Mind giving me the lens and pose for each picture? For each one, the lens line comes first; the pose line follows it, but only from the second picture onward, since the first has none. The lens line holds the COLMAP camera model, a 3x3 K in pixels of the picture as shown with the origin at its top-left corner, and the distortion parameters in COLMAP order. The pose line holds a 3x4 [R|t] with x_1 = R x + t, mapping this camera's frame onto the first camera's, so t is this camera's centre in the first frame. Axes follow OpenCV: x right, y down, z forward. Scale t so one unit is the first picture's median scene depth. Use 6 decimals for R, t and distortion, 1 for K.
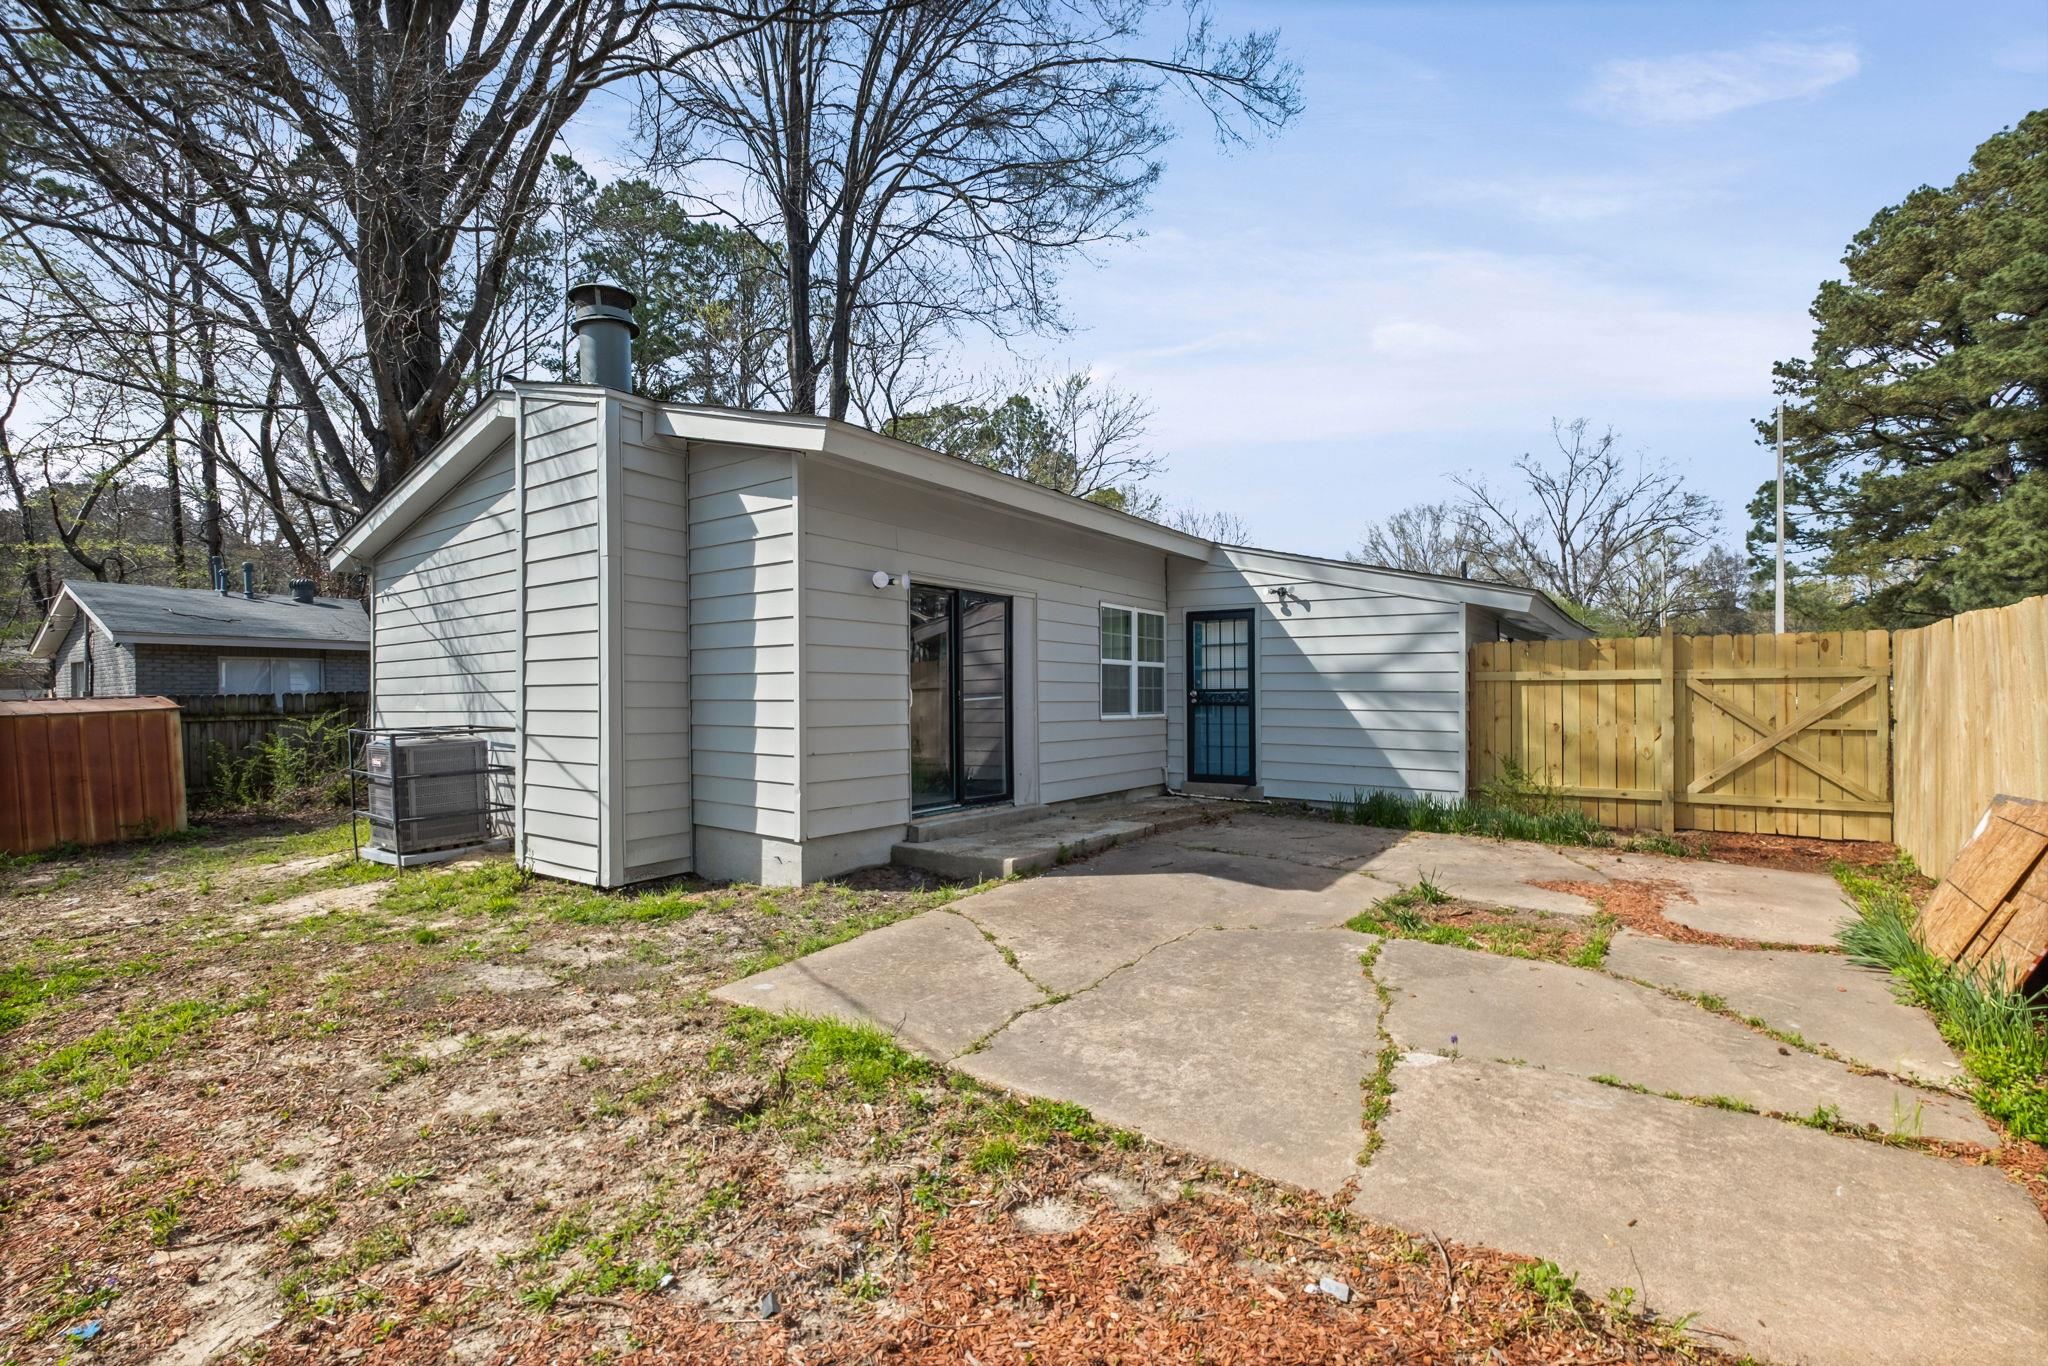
lens RADIAL K [[909.6, 0, 1004.8], [0, 909.6, 694.8], [0, 0, 1]] dist [0.009510, -0.005485]
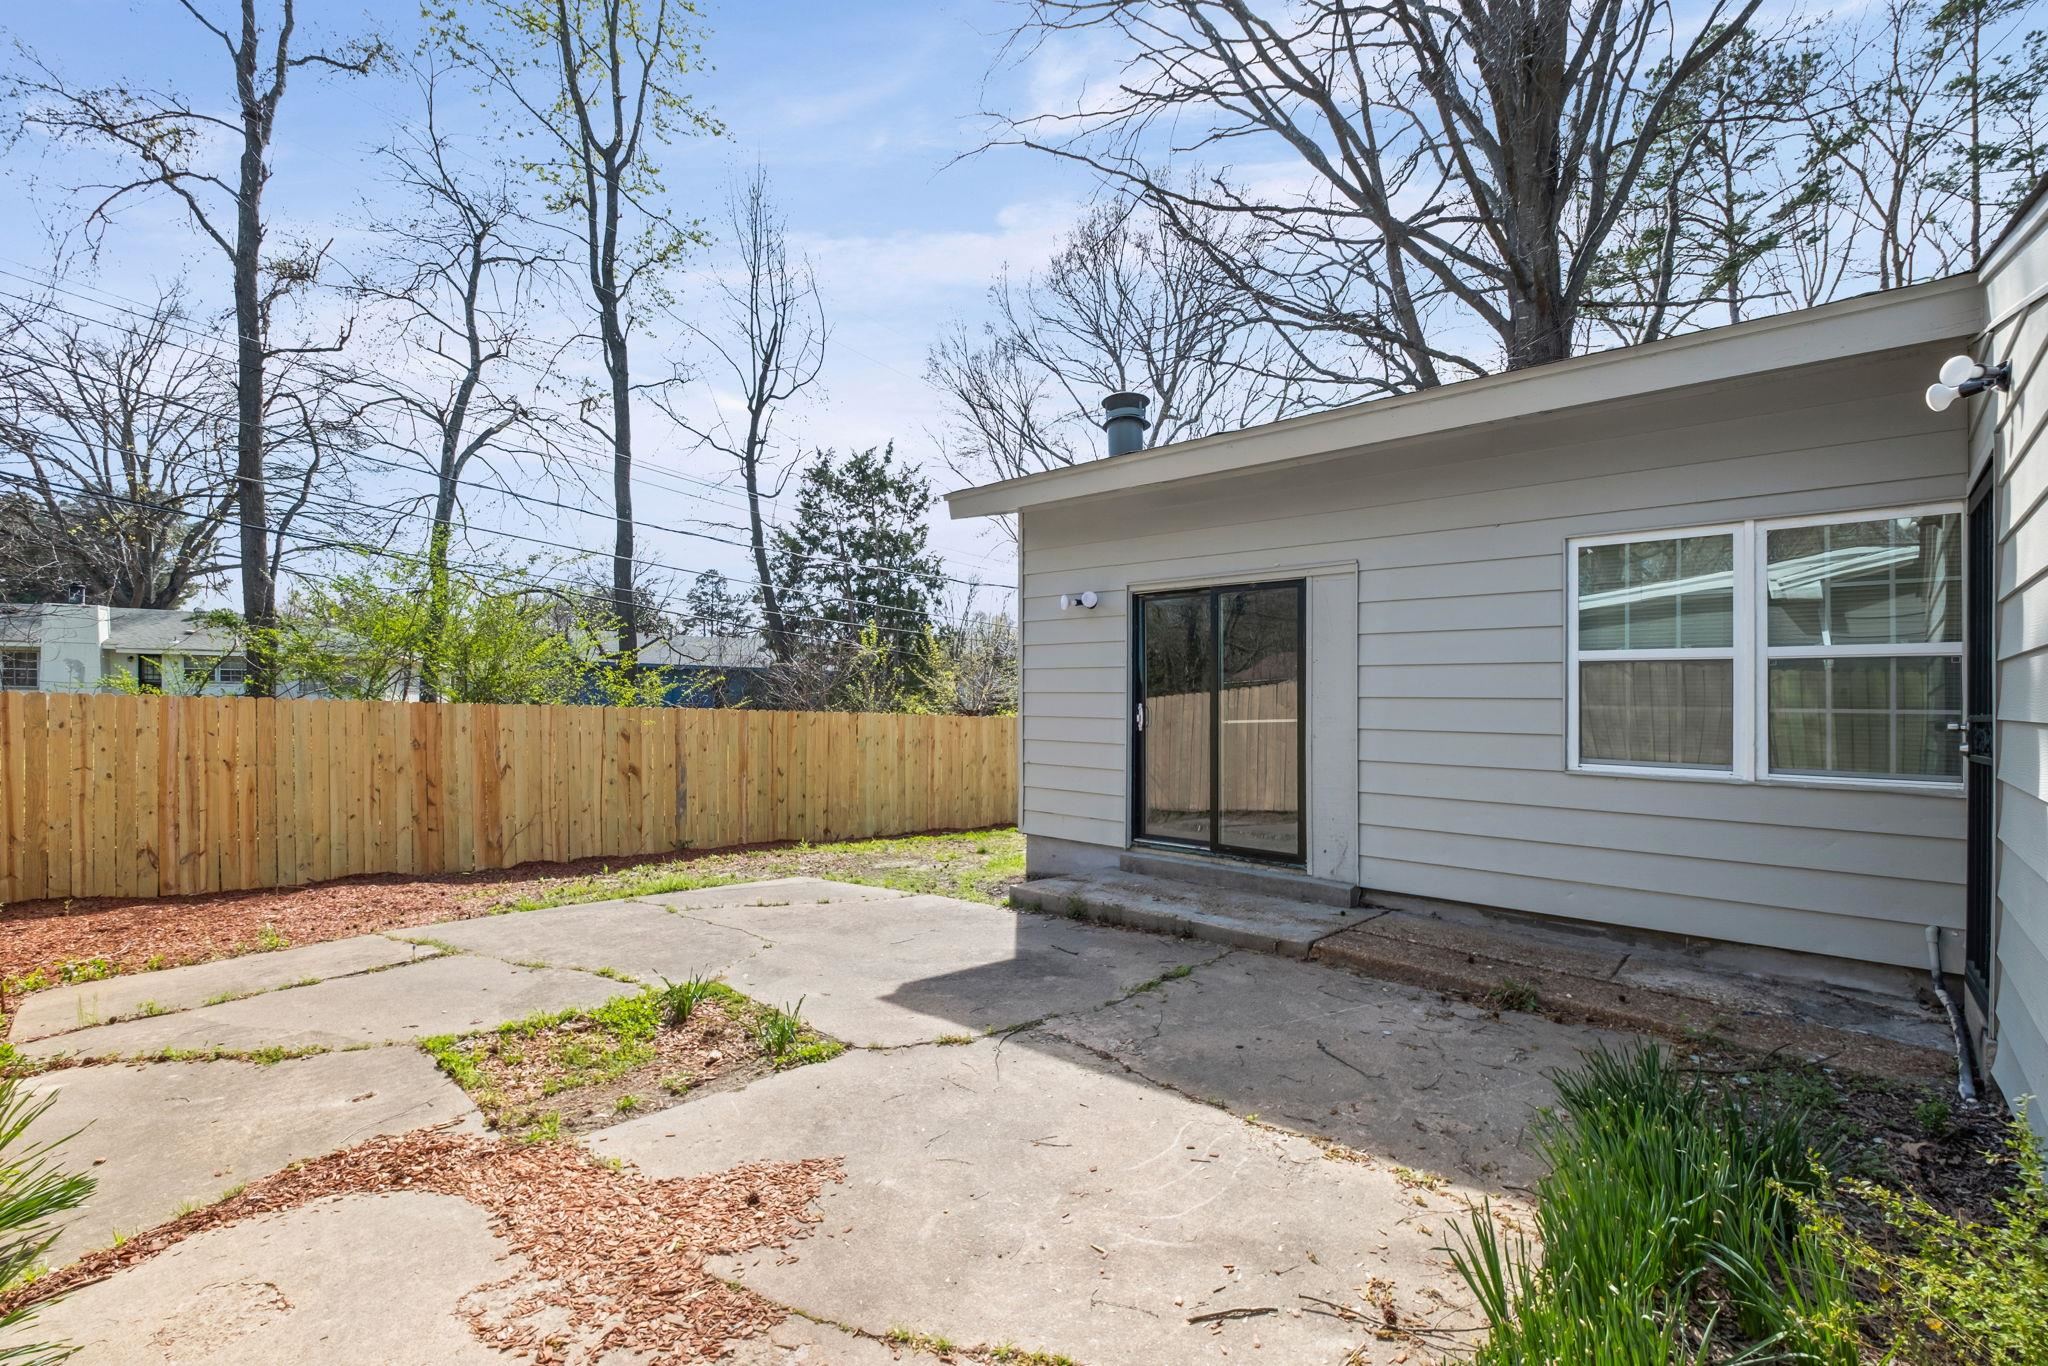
lens RADIAL K [[909.6, 0, 1011.1], [0, 909.6, 691.1], [0, 0, 1]] dist [0.009510, -0.005485]
pose [[-0.109654, -0.008211, -0.993936, 1.297349], [-0.009755, 0.999927, -0.007185, -0.021045], [0.993922, 0.008909, -0.109726, 1.482939]]
